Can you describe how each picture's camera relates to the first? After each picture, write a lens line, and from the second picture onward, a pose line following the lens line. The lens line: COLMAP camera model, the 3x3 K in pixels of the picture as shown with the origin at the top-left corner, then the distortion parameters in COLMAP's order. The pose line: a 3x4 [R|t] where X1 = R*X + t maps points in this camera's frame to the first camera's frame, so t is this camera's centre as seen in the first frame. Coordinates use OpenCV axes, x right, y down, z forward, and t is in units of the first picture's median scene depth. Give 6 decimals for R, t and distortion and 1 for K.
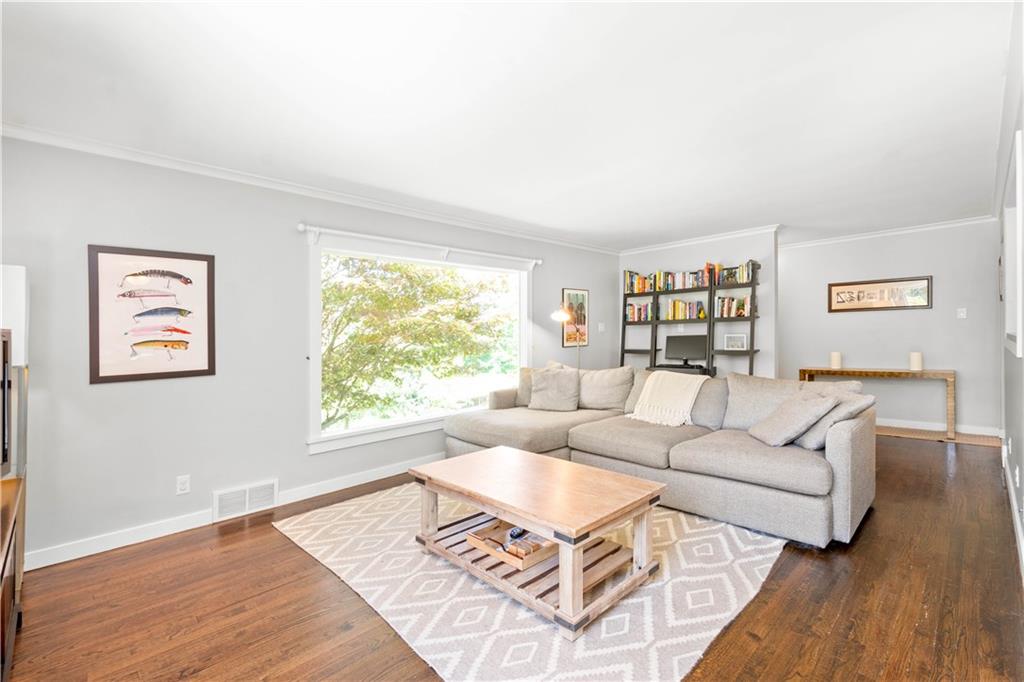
lens RADIAL K [[448.4, 0, 503.7], [0, 448.4, 331.2], [0, 0, 1]] dist [0.000114, -0.000128]
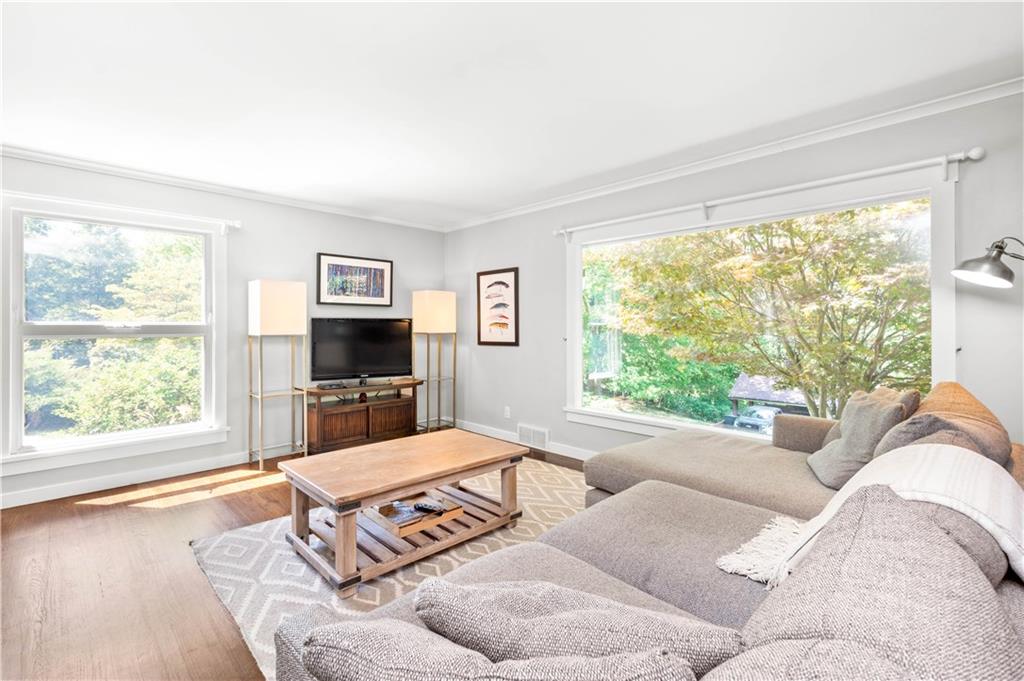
lens RADIAL K [[448.4, 0, 503.7], [0, 448.4, 330.7], [0, 0, 1]] dist [0.000114, -0.000128]
pose [[-0.001956, 0.023577, -0.999720, 0.891653], [0.000429, 0.999722, 0.023577, 0.010310], [0.999998, -0.000383, -0.001966, 0.988710]]
